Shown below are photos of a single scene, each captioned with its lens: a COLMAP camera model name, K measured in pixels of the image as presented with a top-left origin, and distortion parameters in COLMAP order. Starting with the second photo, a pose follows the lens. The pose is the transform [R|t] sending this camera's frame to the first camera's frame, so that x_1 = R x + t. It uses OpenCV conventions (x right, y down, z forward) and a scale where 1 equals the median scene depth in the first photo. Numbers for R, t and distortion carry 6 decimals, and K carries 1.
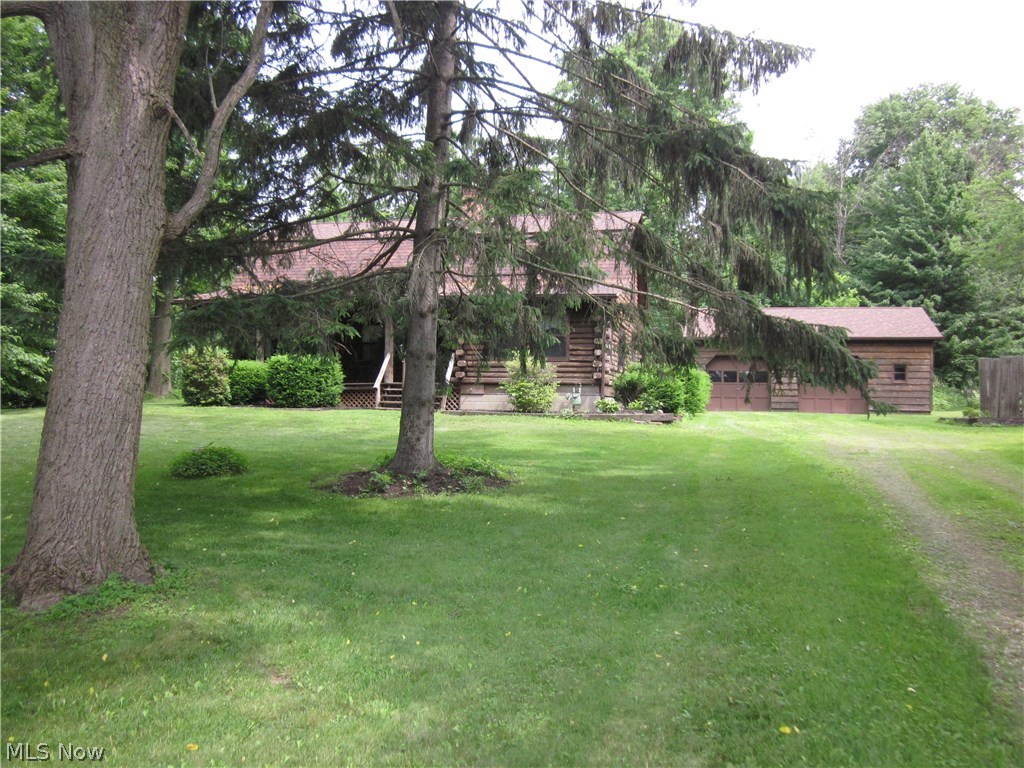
lens RADIAL K [[851.8, 0, 509.6], [0, 851.8, 383.7], [0, 0, 1]] dist [-0.031333, 0.006550]
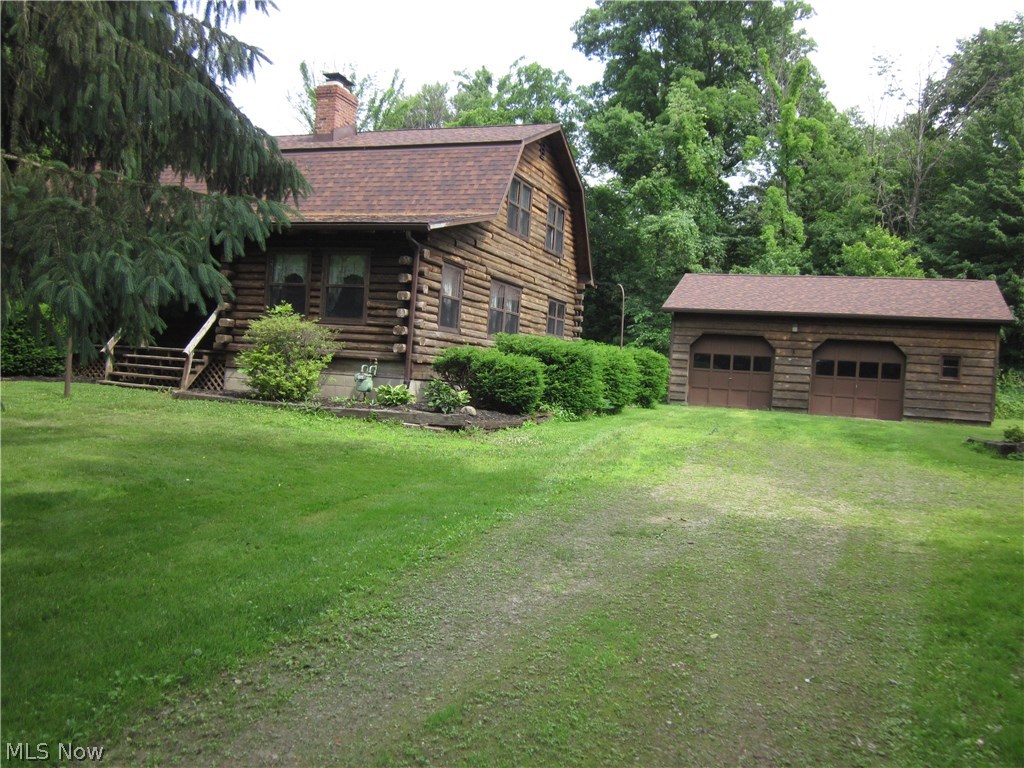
lens RADIAL K [[851.8, 0, 512.8], [0, 851.8, 381.8], [0, 0, 1]] dist [-0.031333, 0.006550]
pose [[0.992094, 0.048321, -0.115825, 0.172626], [-0.045220, 0.998549, 0.029253, -0.004413], [0.117070, -0.023784, 0.992839, 0.233107]]
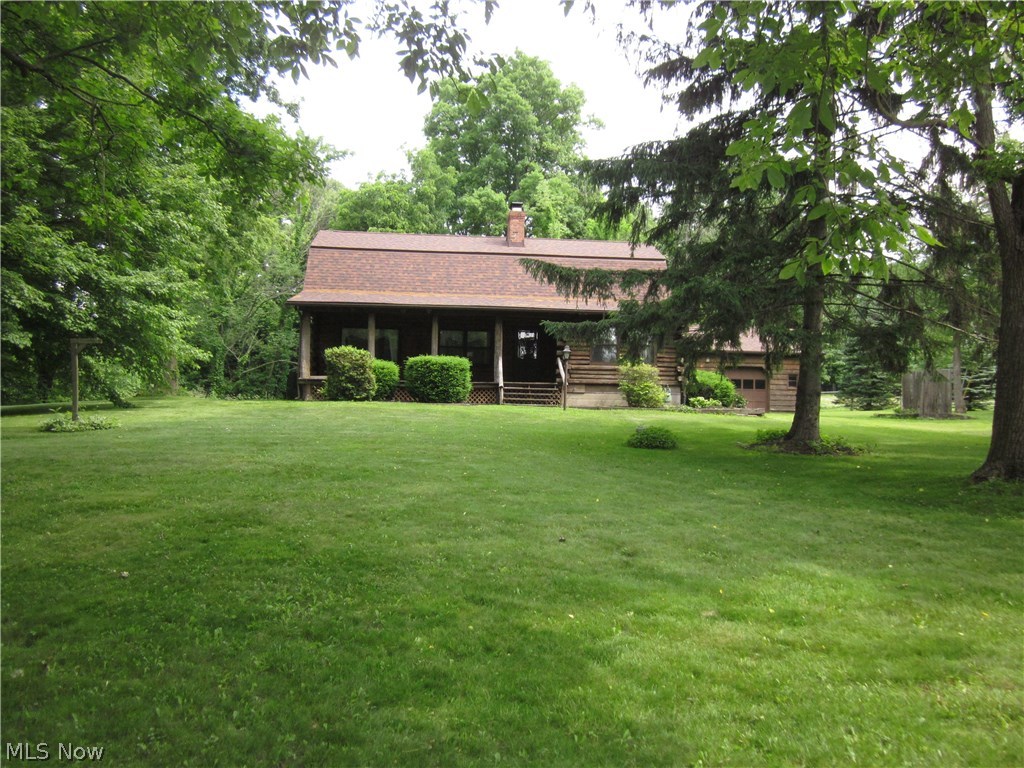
lens RADIAL K [[851.8, 0, 514.7], [0, 851.8, 388.5], [0, 0, 1]] dist [-0.031333, 0.006550]
pose [[0.945484, 0.012281, 0.325436, -0.344191], [-0.011974, 0.999924, -0.002947, 0.007337], [-0.325448, -0.001111, 0.945559, -0.062907]]
